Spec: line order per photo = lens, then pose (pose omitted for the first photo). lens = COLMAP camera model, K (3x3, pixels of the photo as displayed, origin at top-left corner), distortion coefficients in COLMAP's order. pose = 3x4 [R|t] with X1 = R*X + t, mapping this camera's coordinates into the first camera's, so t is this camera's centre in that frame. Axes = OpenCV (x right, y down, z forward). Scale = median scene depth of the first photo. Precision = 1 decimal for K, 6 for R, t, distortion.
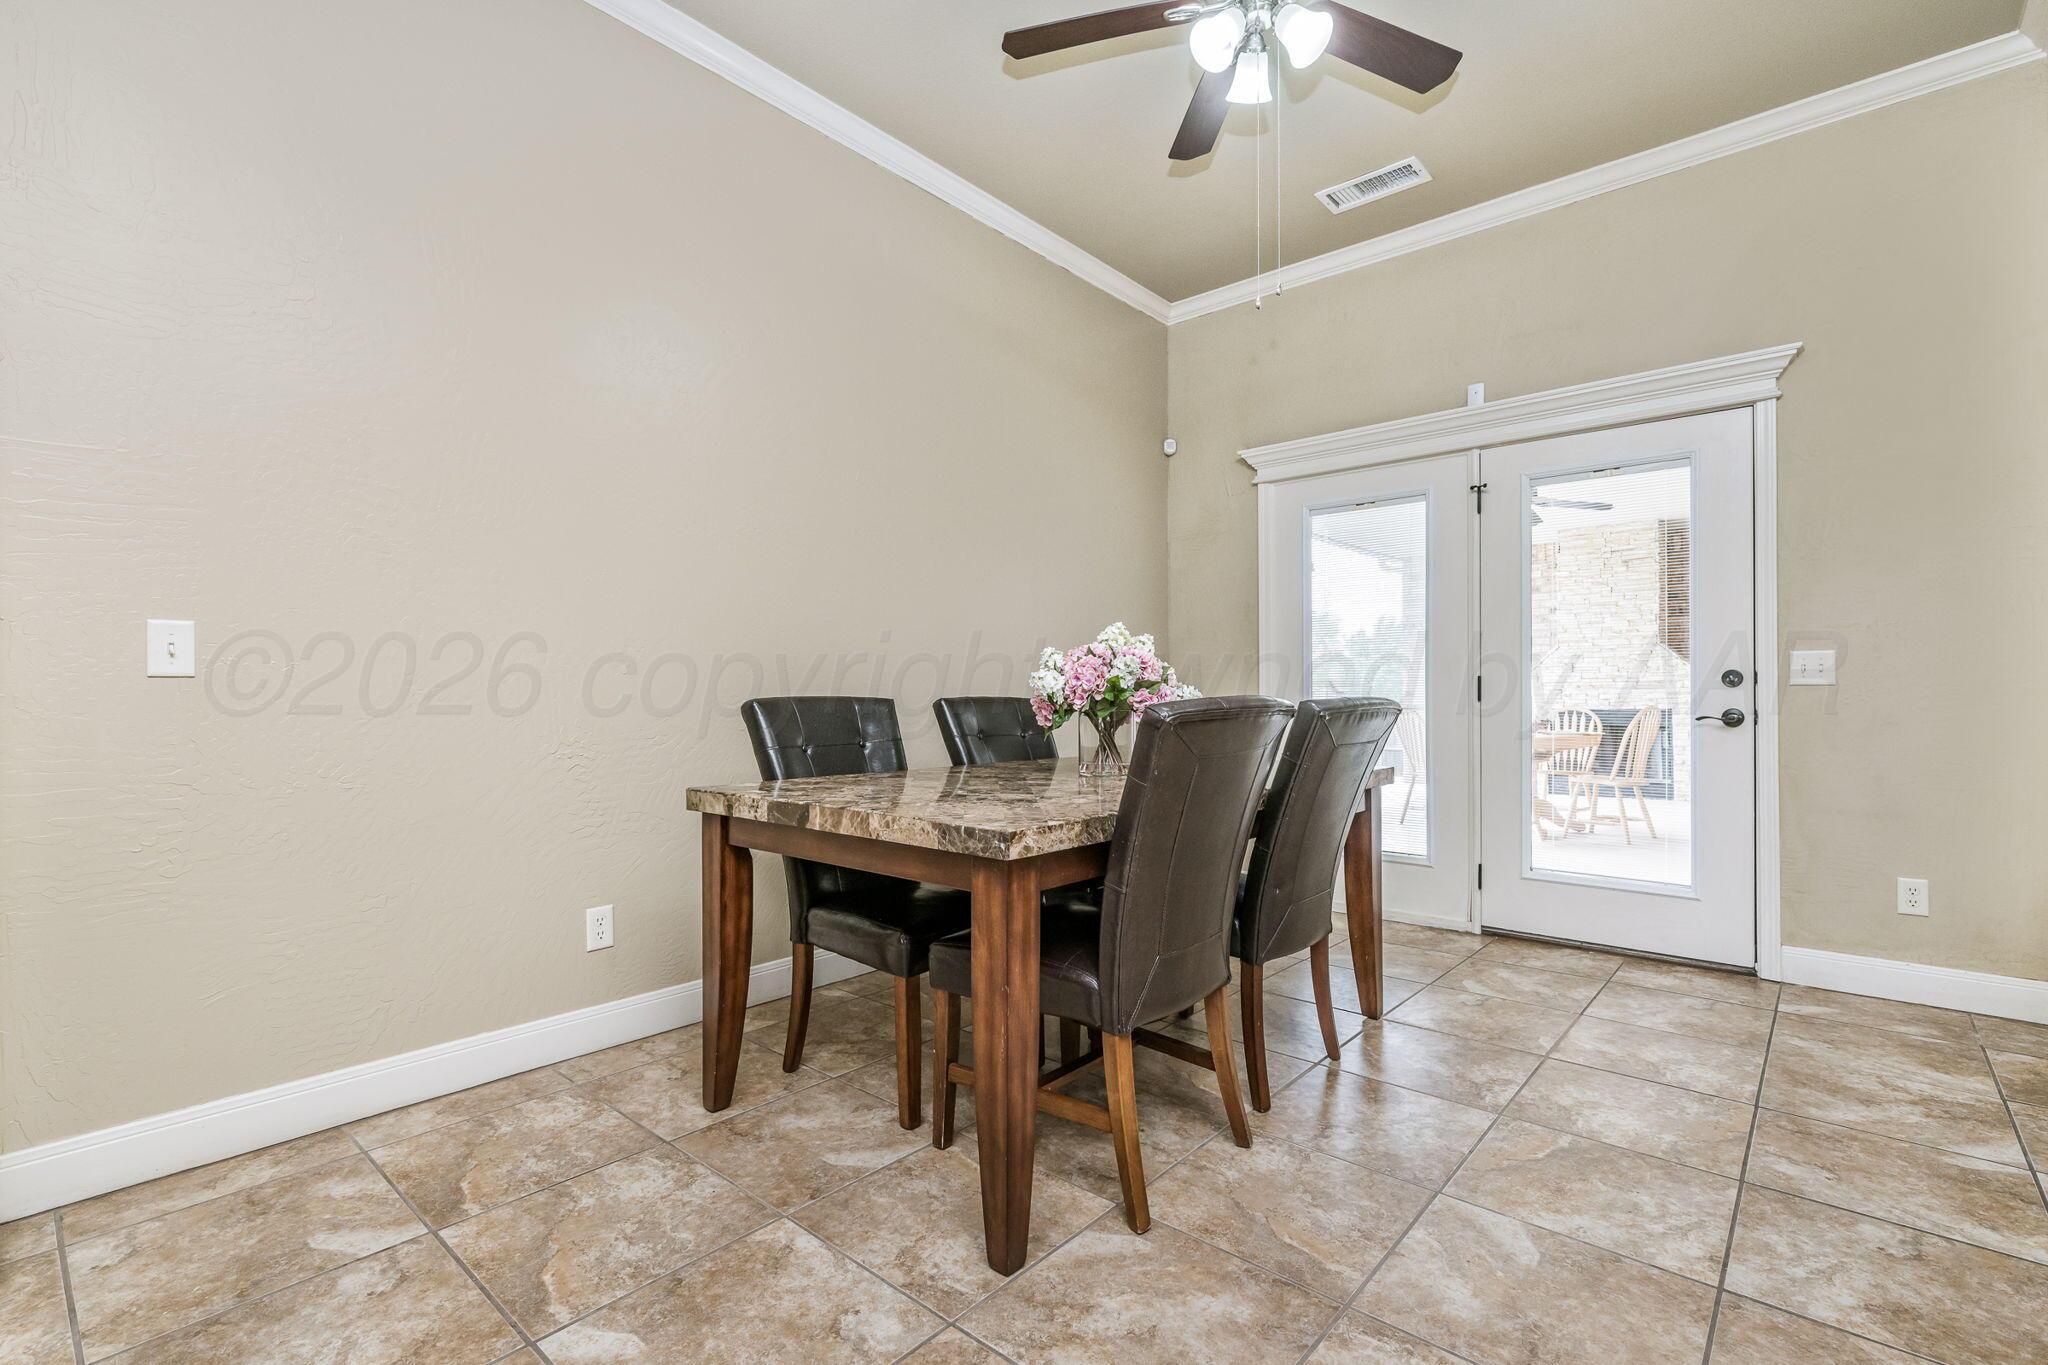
lens RADIAL K [[918.5, 0, 1021.5], [0, 918.5, 687.9], [0, 0, 1]] dist [0.001891, 0.000017]
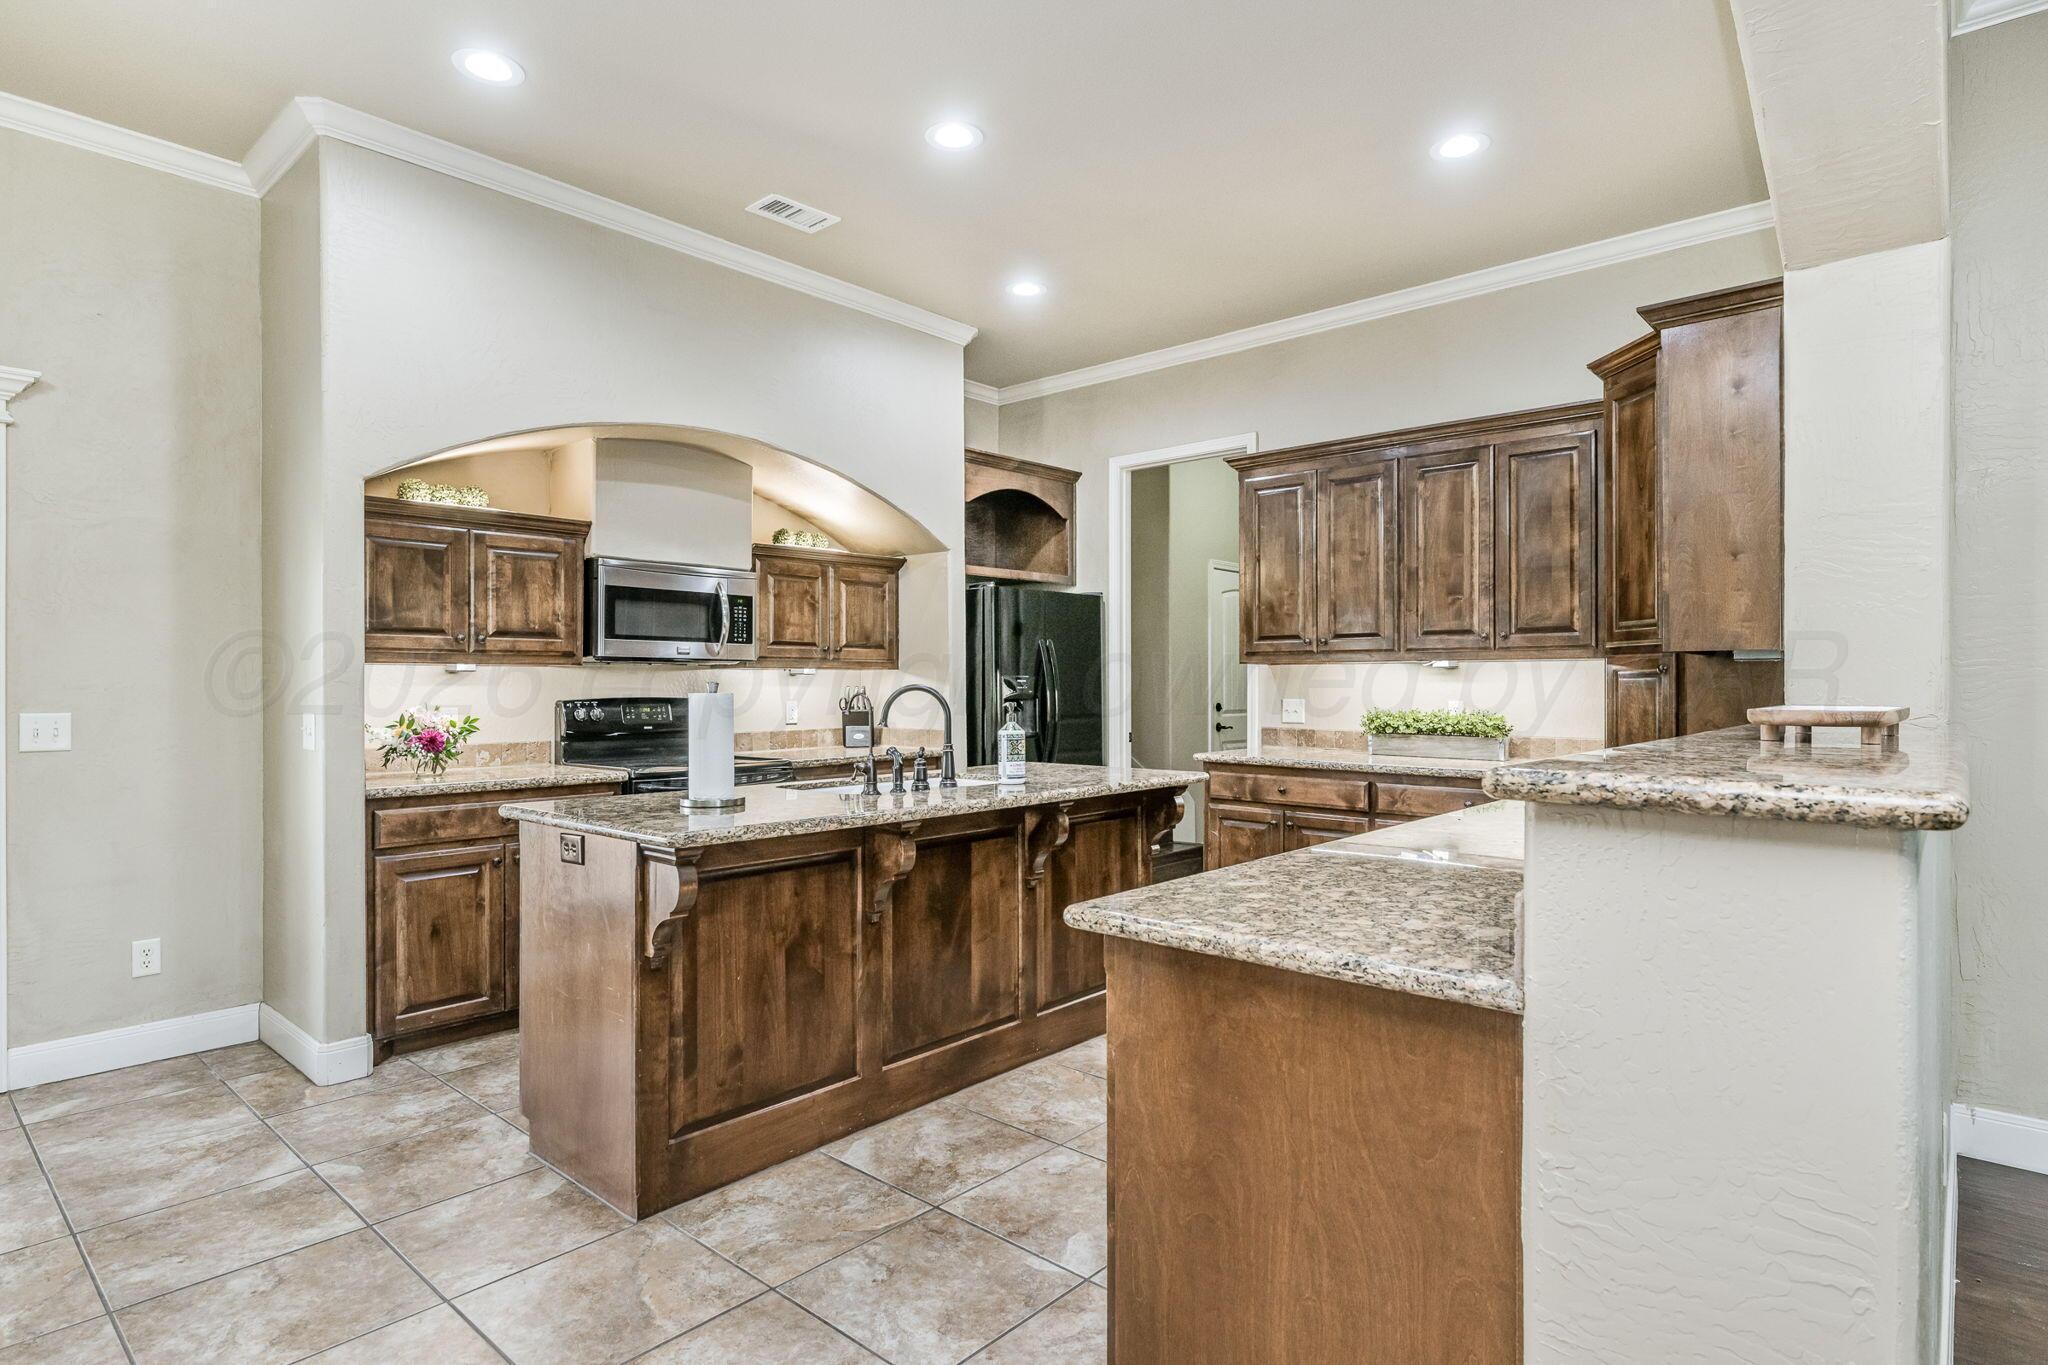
lens RADIAL K [[1085.7, 0, 1026.9], [0, 1085.7, 682.3], [0, 0, 1]] dist [0.000751, 0.000243]
pose [[-0.001387, 0.000532, 0.999999, -0.274604], [-0.006850, 0.999976, -0.000541, -0.099109], [-0.999976, -0.006851, -0.001384, 0.040489]]
